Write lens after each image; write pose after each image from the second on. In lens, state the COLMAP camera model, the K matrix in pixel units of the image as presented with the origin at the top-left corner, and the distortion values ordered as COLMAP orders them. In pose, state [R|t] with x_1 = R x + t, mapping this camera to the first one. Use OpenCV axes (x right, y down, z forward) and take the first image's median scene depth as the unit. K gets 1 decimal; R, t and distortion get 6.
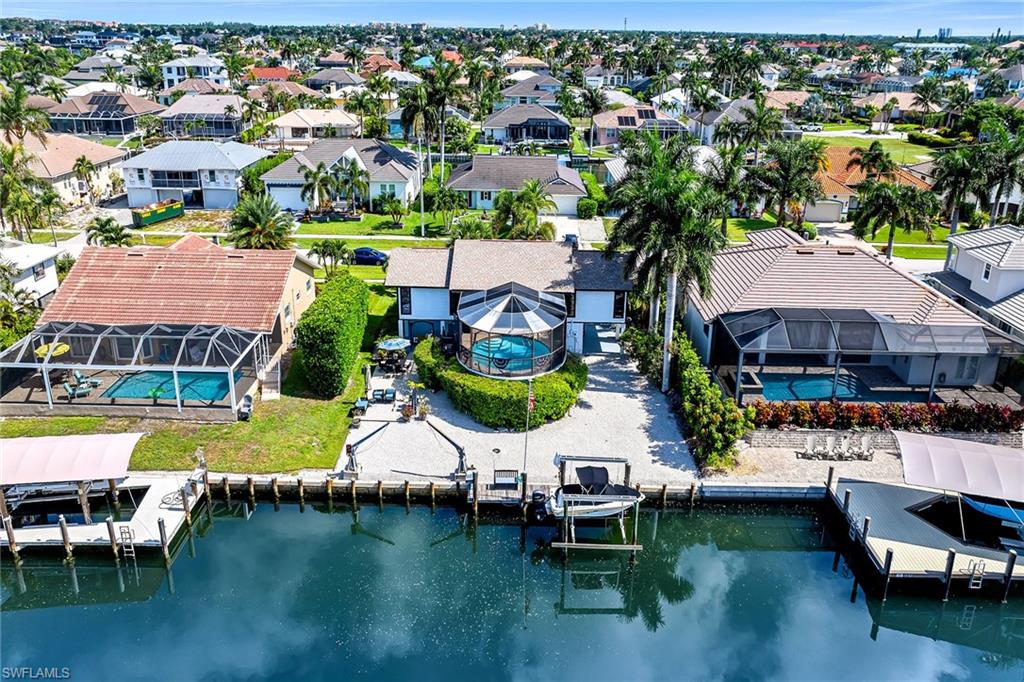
lens RADIAL K [[717.7, 0, 514.3], [0, 717.7, 288.2], [0, 0, 1]] dist [-0.009523, -0.007677]
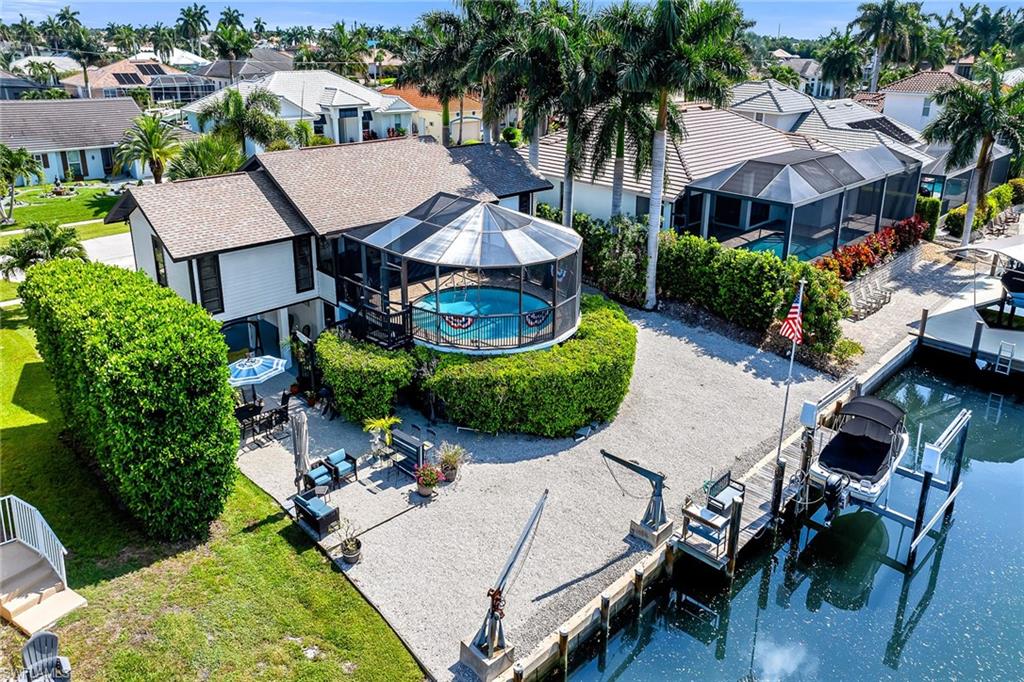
lens RADIAL K [[717.7, 0, 514.3], [0, 717.7, 288.2], [0, 0, 1]] dist [-0.009523, -0.007677]
pose [[0.704243, -0.242186, 0.667374, -0.368459], [0.240116, 0.965873, 0.097127, 0.024242], [-0.668121, 0.091846, 0.738362, 0.582721]]
